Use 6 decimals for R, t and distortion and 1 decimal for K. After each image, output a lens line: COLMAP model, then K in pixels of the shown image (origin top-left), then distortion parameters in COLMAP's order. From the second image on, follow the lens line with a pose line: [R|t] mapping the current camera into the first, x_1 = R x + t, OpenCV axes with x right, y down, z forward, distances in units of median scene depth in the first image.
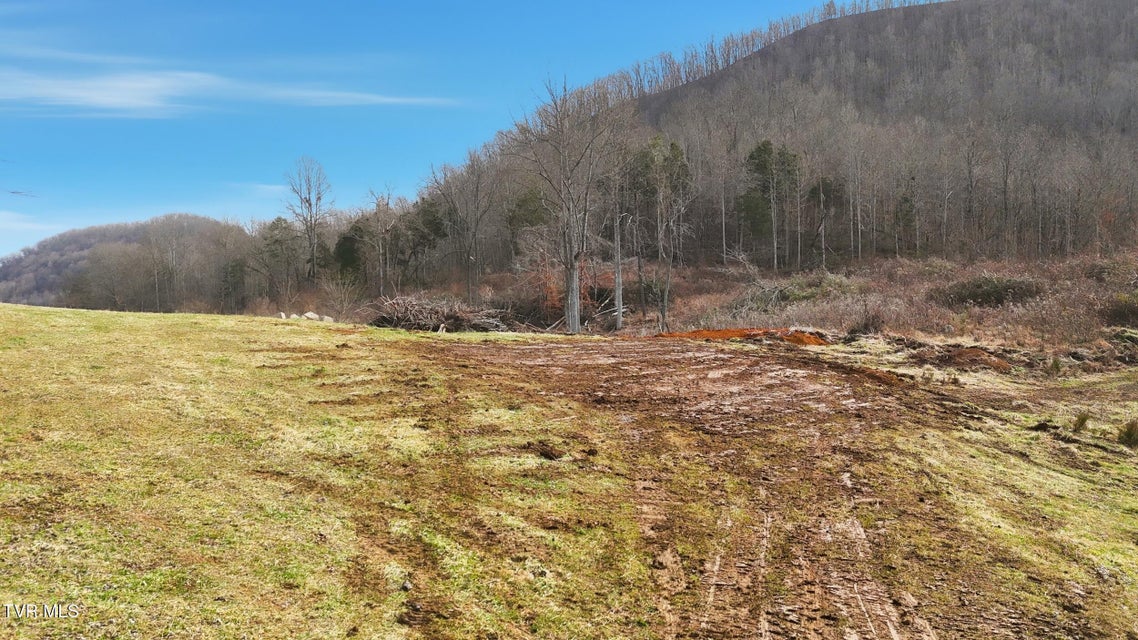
lens RADIAL K [[854.1, 0, 573.3], [0, 854.1, 314.0], [0, 0, 1]] dist [0.084564, -0.094686]
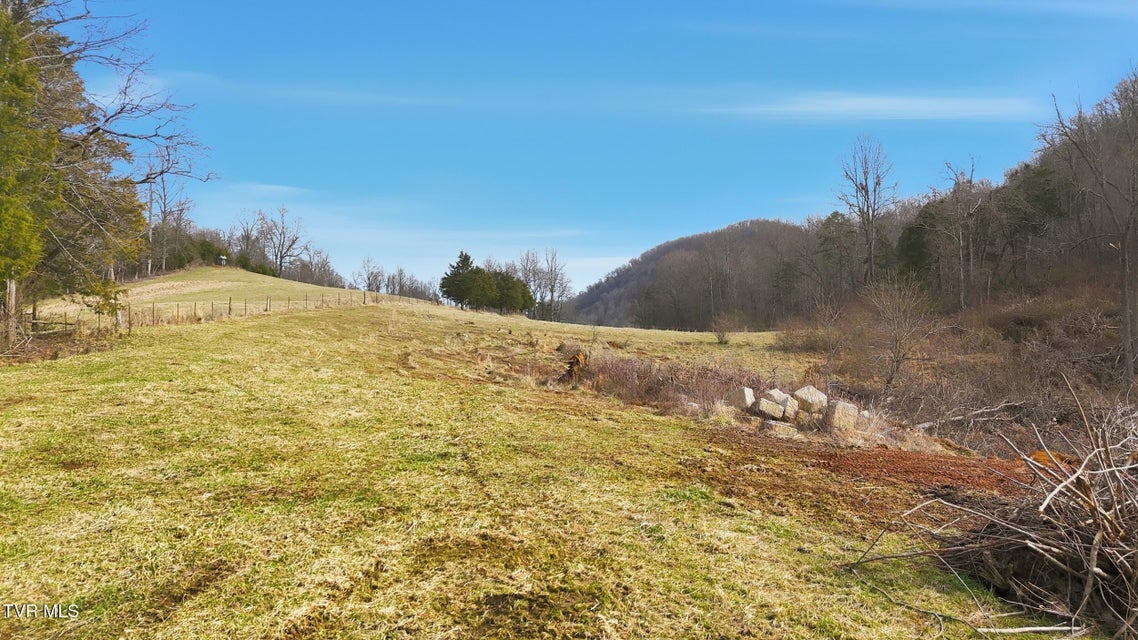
lens RADIAL K [[854.1, 0, 573.3], [0, 854.1, 314.0], [0, 0, 1]] dist [0.084564, -0.094686]
pose [[0.801439, -0.005874, -0.598048, -0.034067], [0.006818, 0.999977, -0.000686, -0.010515], [0.598038, -0.003528, 0.801460, 0.148698]]
